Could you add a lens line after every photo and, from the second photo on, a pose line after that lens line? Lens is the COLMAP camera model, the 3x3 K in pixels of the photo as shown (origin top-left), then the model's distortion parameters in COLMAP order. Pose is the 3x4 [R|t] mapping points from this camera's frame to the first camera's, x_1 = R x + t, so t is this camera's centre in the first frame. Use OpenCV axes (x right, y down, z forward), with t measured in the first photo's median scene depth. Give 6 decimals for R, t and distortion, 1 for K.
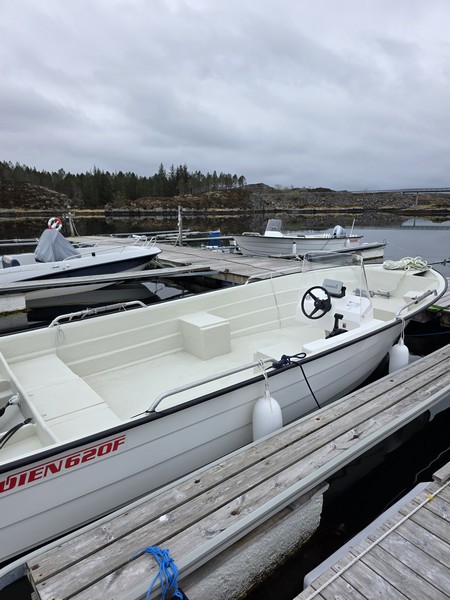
lens RADIAL K [[396.8, 0, 225.0], [0, 396.8, 300.0], [0, 0, 1]] dist [0.009258, 0.000430]
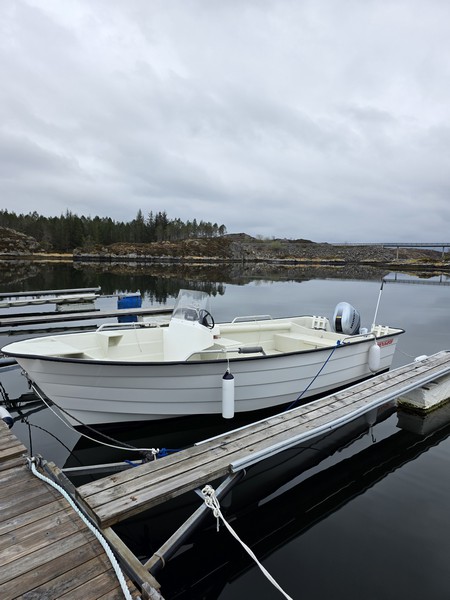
lens RADIAL K [[389.6, 0, 225.0], [0, 389.6, 300.0], [0, 0, 1]] dist [0.005382, 0.000233]
pose [[0.998864, 0.024788, 0.040697, 0.015355], [-0.019914, 0.993039, -0.116092, -0.016184], [-0.043291, 0.115150, 0.992404, 0.067111]]
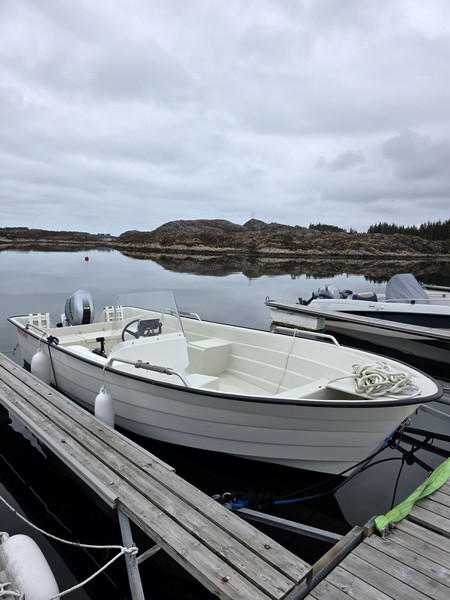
lens RADIAL K [[435.7, 0, 225.0], [0, 435.7, 300.0], [0, 0, 1]] dist [0.004829, 0.000707]
pose [[0.067691, 0.146699, -0.986862, 1.368037], [-0.267800, 0.955505, 0.123669, -0.281693], [0.961094, 0.255911, 0.103965, 1.076856]]
